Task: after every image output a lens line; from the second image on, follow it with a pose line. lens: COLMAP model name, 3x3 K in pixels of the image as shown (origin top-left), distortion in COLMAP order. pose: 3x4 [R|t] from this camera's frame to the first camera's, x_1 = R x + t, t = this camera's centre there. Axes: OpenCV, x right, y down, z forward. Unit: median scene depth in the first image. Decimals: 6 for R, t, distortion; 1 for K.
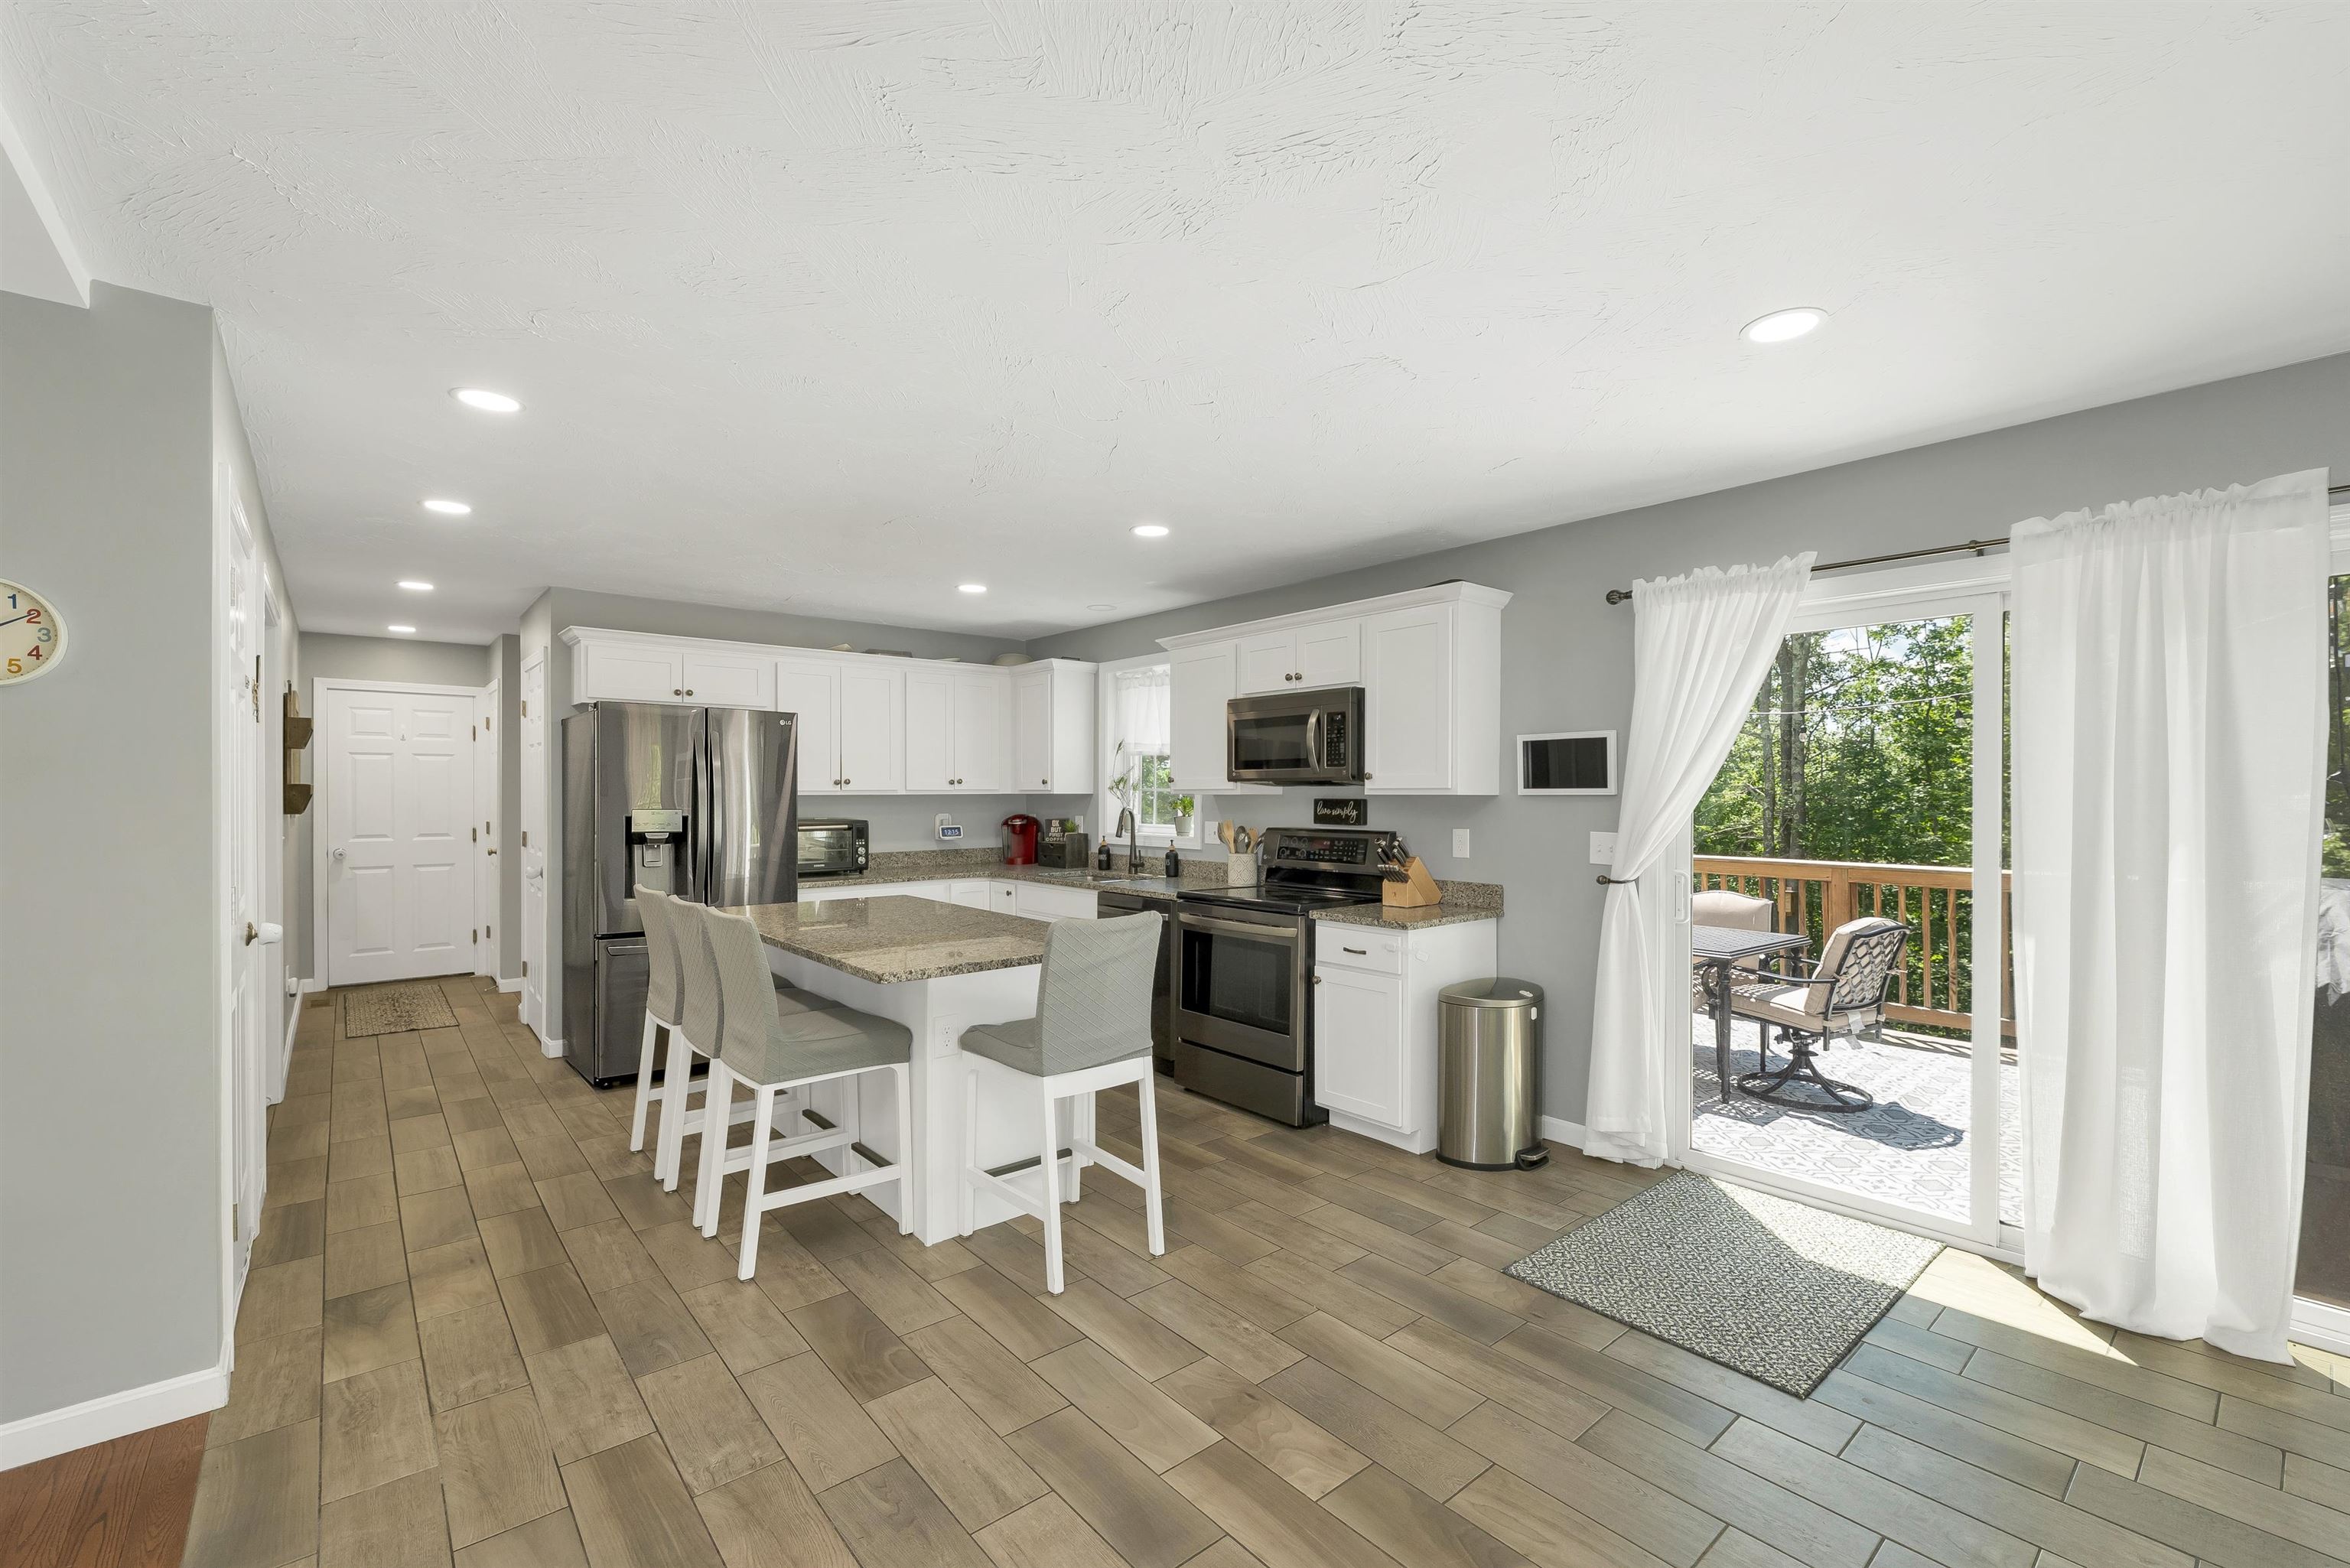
lens RADIAL K [[984.2, 0, 1175.8], [0, 984.2, 790.3], [0, 0, 1]] dist [-0.000375, -0.000040]
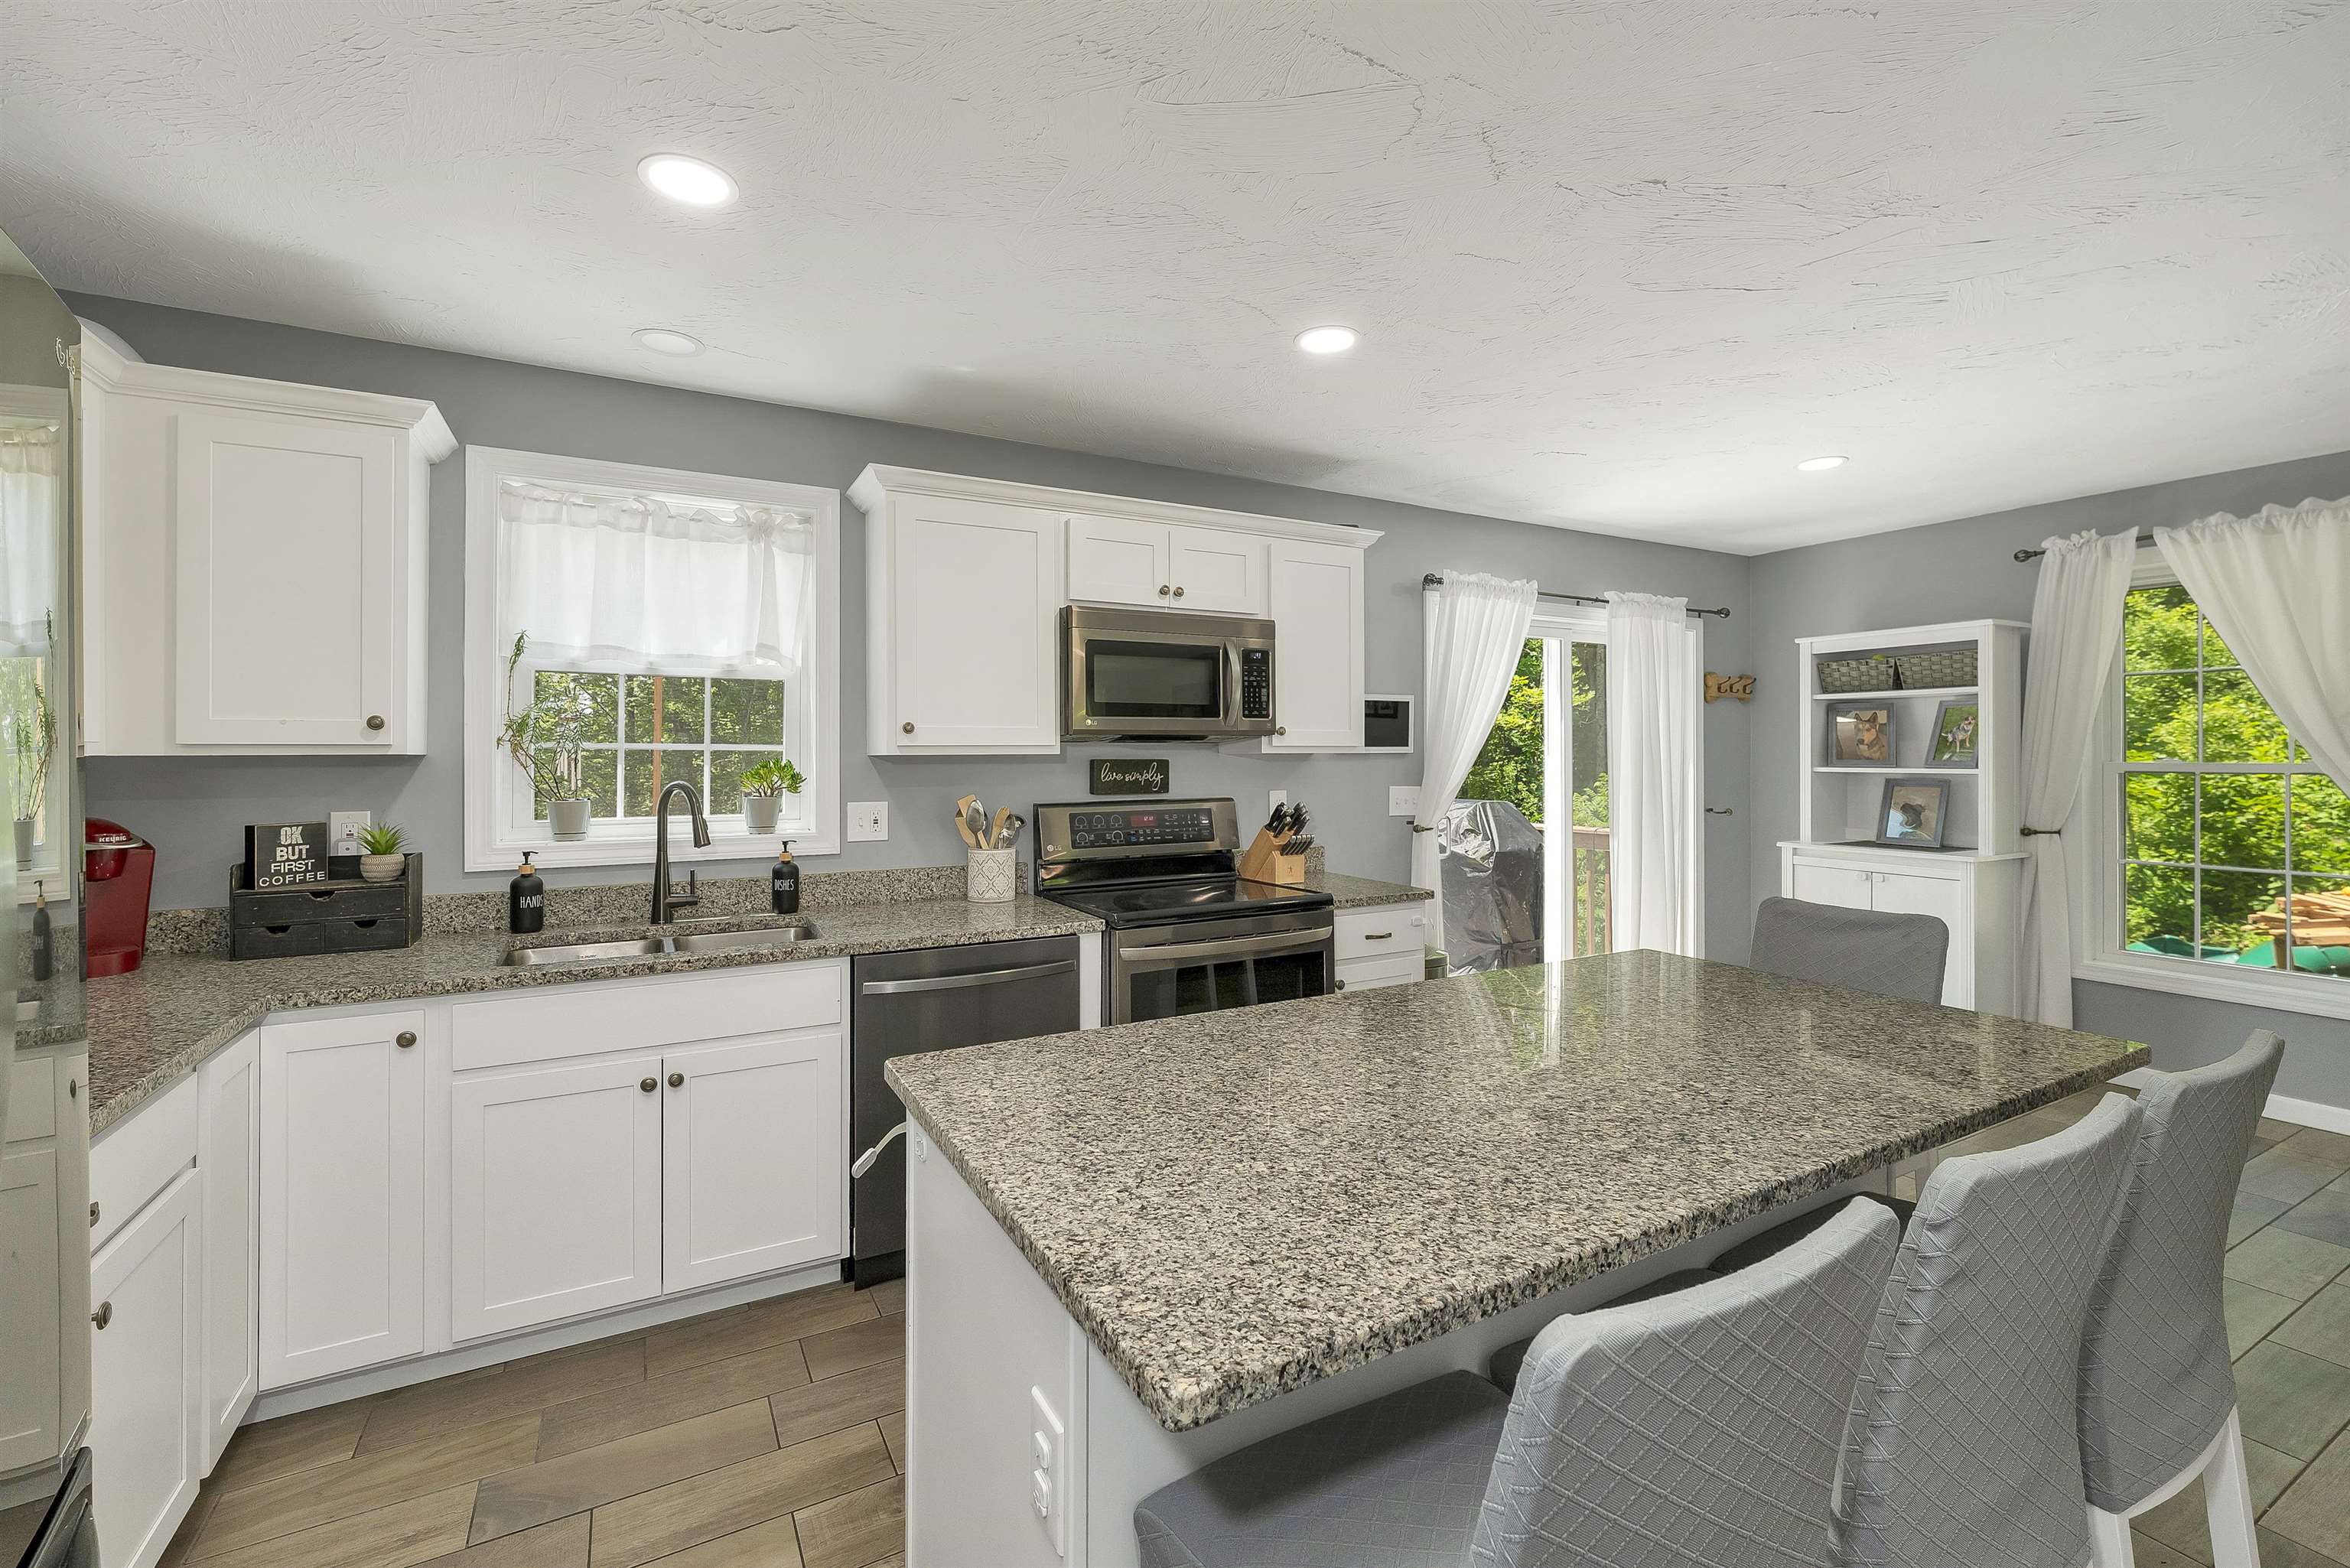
lens RADIAL K [[984.2, 0, 1187.2], [0, 984.2, 748.0], [0, 0, 1]] dist [-0.000375, -0.000040]
pose [[0.199723, 0.002856, 0.979848, -0.587905], [-0.000794, 0.999996, -0.002753, 0.002027], [-0.979852, -0.000228, 0.199724, 0.846328]]
